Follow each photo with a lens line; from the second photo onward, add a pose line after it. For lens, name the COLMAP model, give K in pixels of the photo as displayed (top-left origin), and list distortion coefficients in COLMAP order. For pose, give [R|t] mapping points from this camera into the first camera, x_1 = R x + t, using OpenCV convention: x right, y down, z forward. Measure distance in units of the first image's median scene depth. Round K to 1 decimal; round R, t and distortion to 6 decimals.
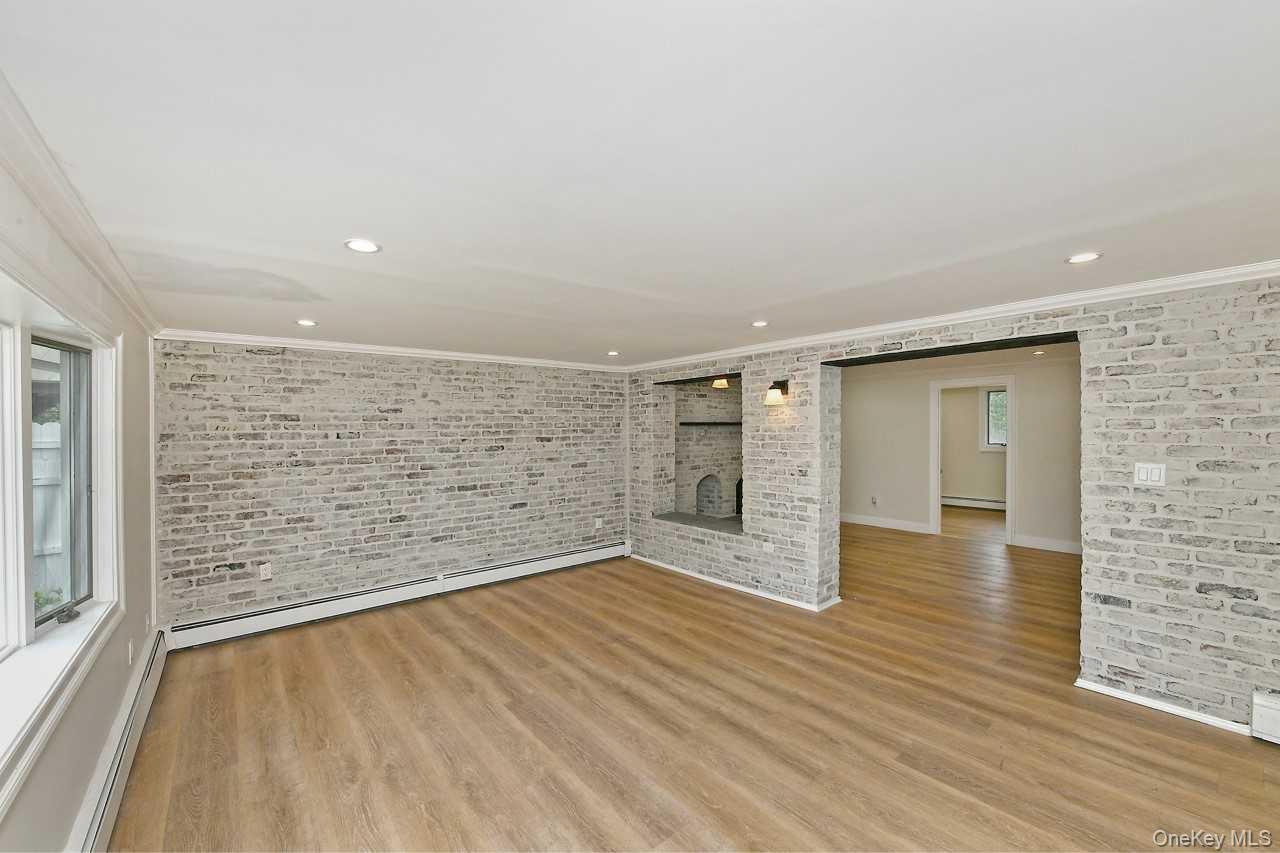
lens RADIAL K [[522.1, 0, 636.3], [0, 522.1, 429.7], [0, 0, 1]] dist [-0.000532, -0.000056]
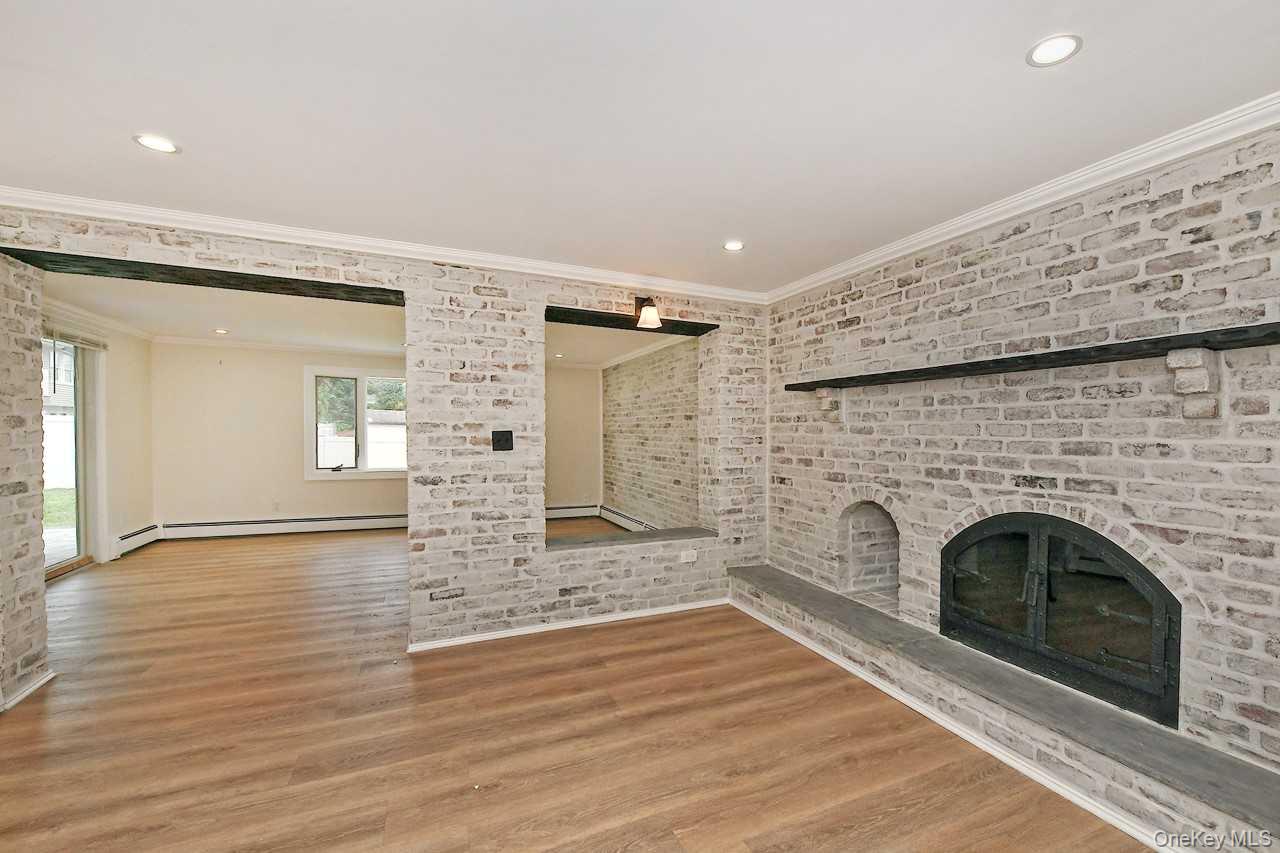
lens RADIAL K [[522.1, 0, 637.1], [0, 522.1, 427.7], [0, 0, 1]] dist [-0.000532, -0.000056]
pose [[-0.268007, 0.008160, -0.963382, 0.620434], [-0.004005, 0.999946, 0.009584, 0.023380], [0.963409, 0.006427, -0.267960, 0.954187]]
